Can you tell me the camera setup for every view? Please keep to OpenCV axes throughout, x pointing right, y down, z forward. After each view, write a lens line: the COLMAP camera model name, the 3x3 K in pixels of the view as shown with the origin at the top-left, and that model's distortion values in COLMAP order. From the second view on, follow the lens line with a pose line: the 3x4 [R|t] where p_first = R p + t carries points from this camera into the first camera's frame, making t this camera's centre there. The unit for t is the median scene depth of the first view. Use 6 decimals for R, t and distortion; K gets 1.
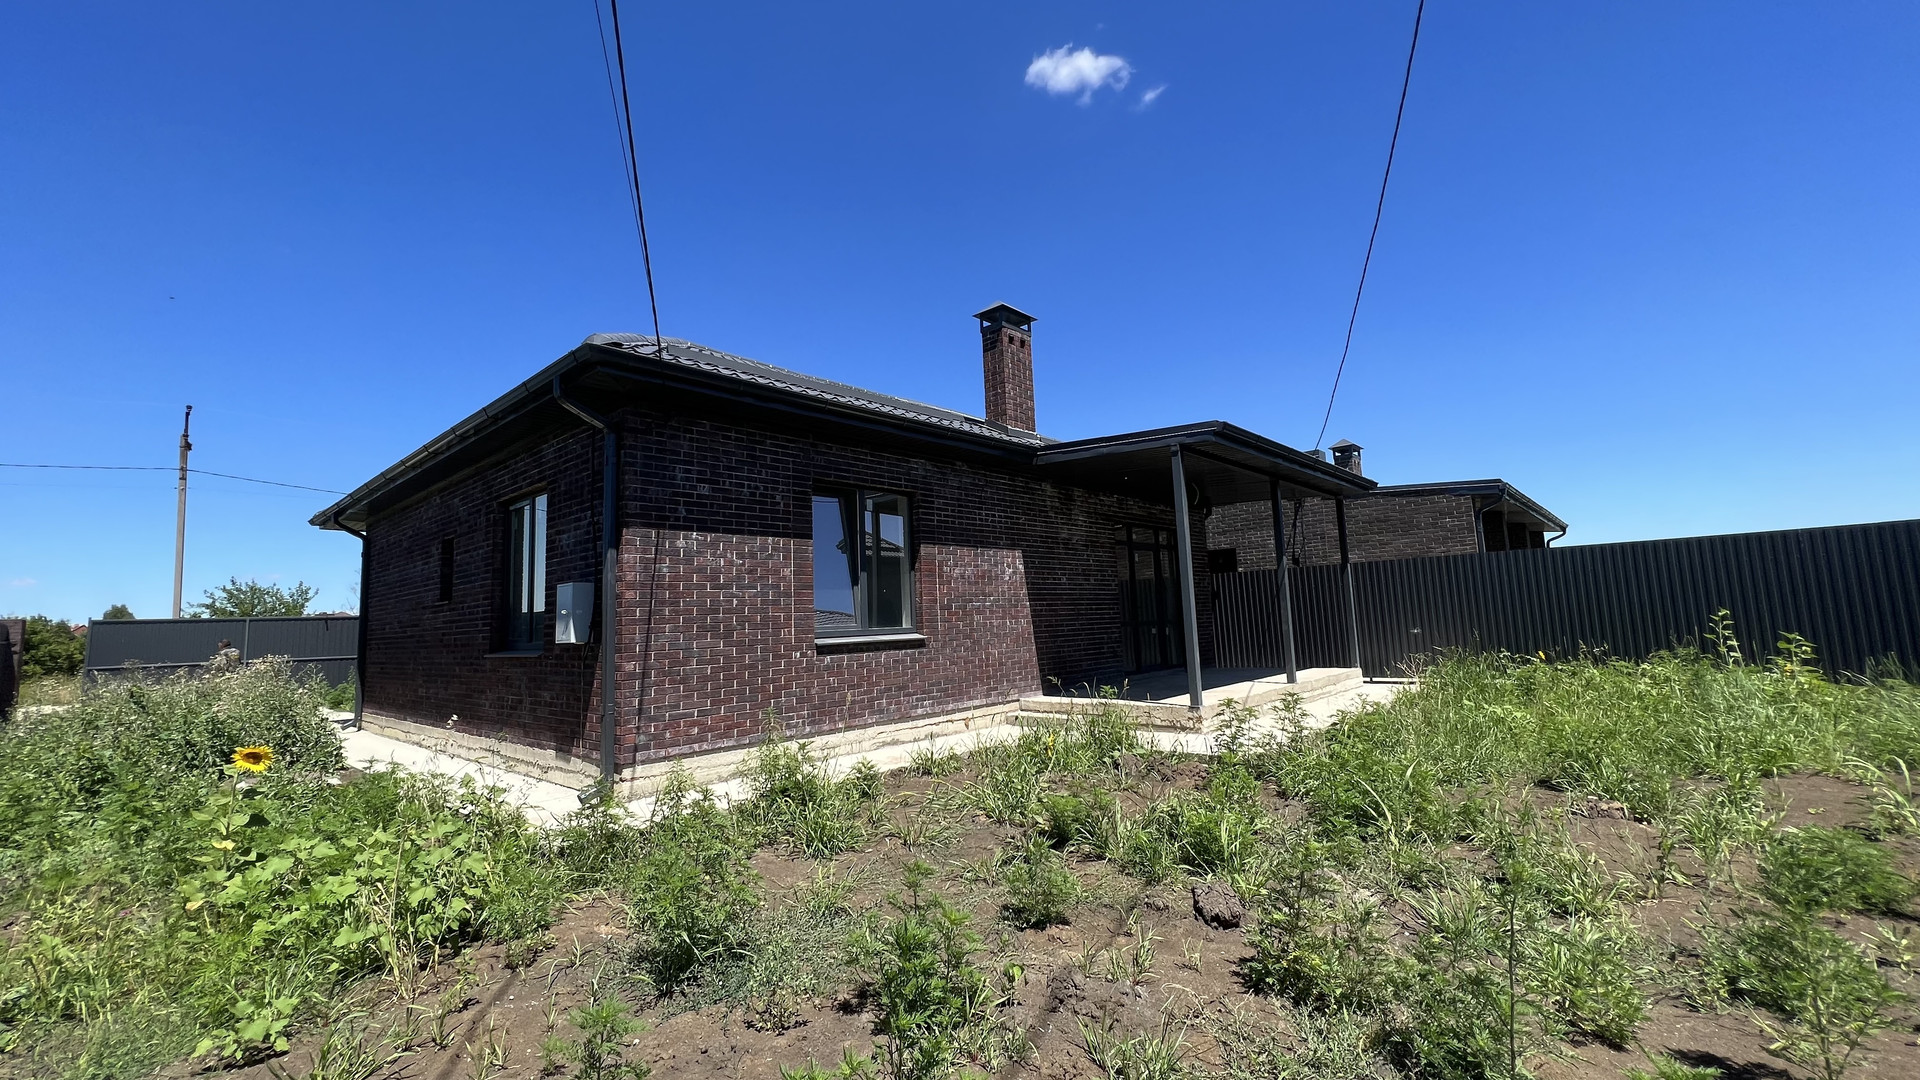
lens RADIAL K [[769.2, 0, 954.7], [0, 769.2, 536.5], [0, 0, 1]] dist [-0.002211, 0.005682]
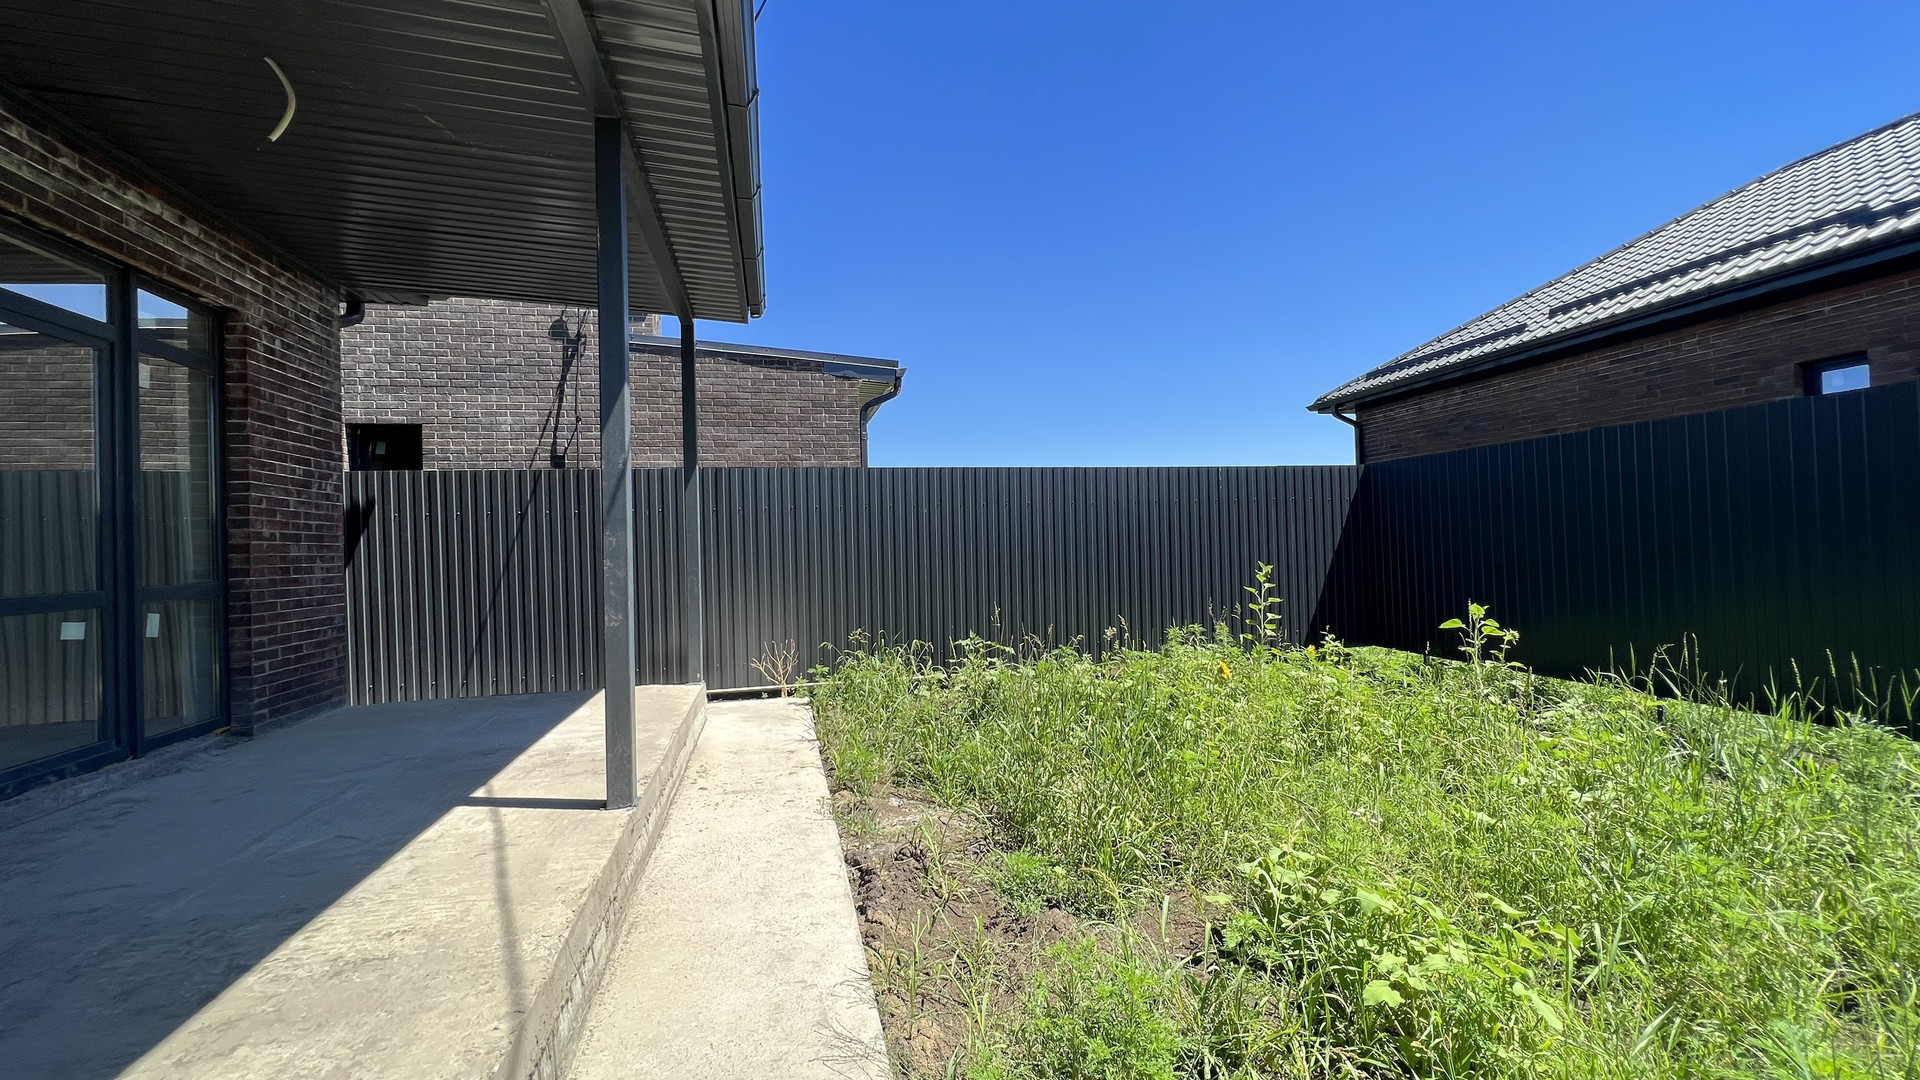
lens RADIAL K [[769.2, 0, 954.7], [0, 769.2, 536.5], [0, 0, 1]] dist [-0.002211, 0.005682]
pose [[0.558058, 0.035707, 0.829034, 0.200561], [-0.094443, 0.995315, 0.020705, 0.053096], [-0.824410, -0.089851, 0.558815, 0.580404]]
